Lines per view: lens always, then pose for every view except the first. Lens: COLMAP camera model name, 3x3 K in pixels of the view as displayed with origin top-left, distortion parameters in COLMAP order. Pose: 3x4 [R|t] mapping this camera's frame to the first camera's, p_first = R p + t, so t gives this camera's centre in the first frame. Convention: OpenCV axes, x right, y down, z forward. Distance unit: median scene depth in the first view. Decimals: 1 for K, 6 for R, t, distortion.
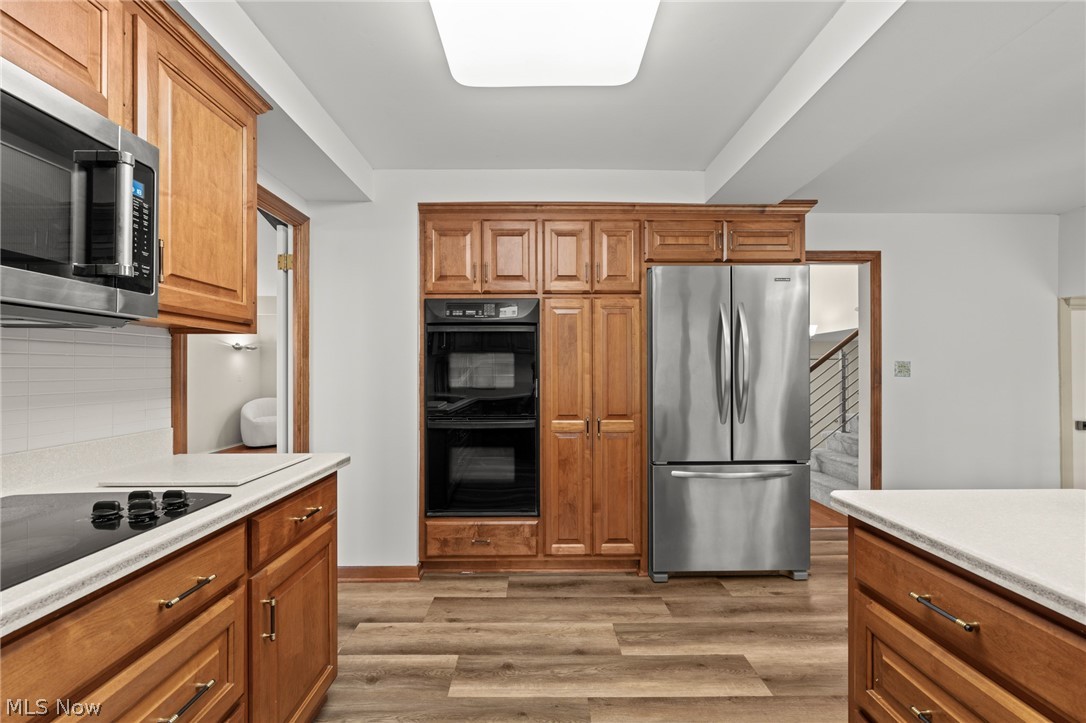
lens RADIAL K [[414.7, 0, 544.5], [0, 414.7, 366.8], [0, 0, 1]] dist [-0.001063, 0.000150]
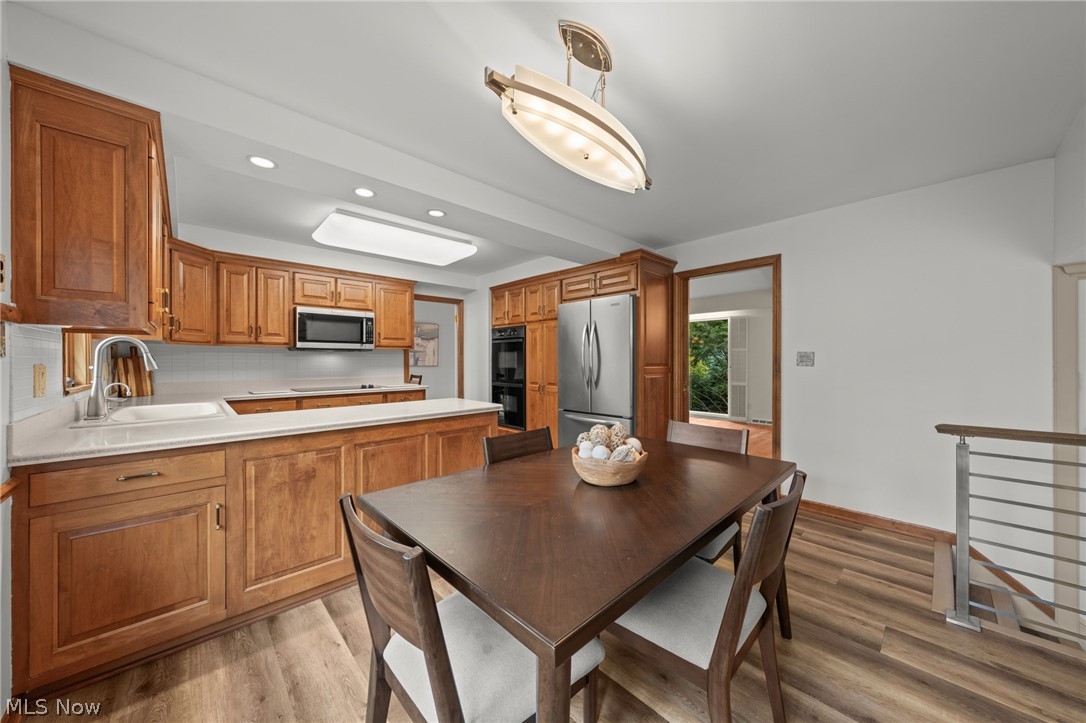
lens RADIAL K [[388.1, 0, 550.5], [0, 388.1, 358.4], [0, 0, 1]] dist [-0.000153, 0.000152]
pose [[0.678669, -0.002428, -0.734441, 1.487556], [0.004308, 0.999990, 0.000675, 0.000005], [0.734432, -0.003622, 0.678673, -0.218200]]
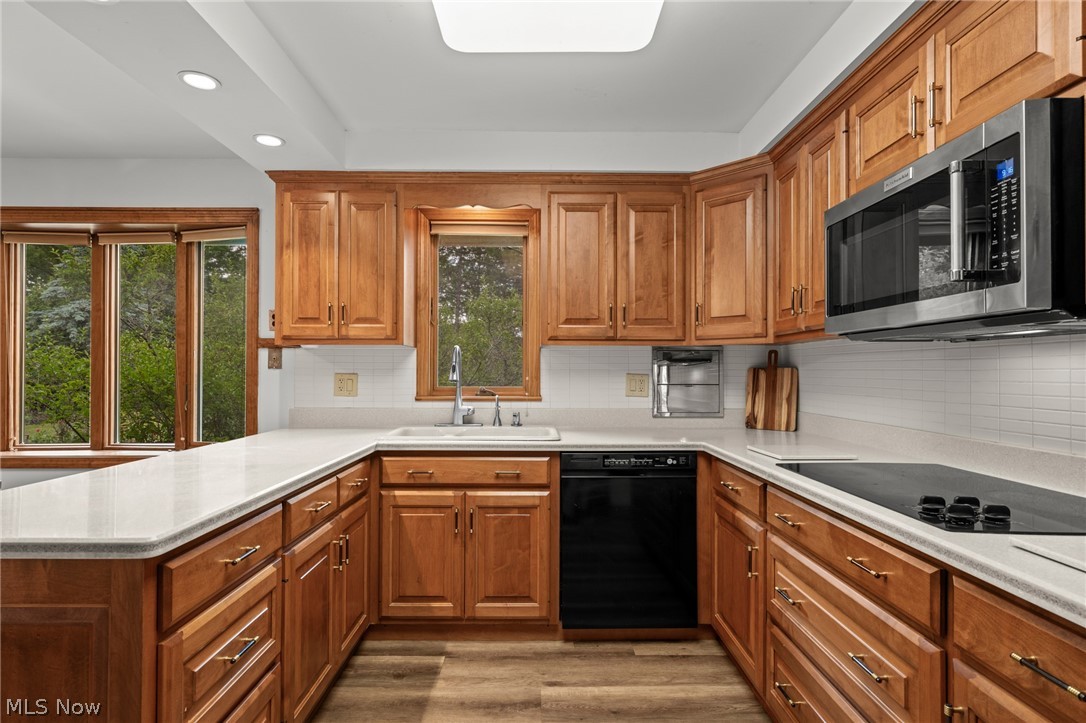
lens RADIAL K [[551.4, 0, 531.7], [0, 551.4, 367.3], [0, 0, 1]] dist [0.005960, 0.001642]
pose [[-0.999979, -0.003674, 0.005401, 0.029225], [-0.003755, 0.999878, -0.015170, 0.011212], [-0.005345, -0.015189, -0.999870, 0.845803]]
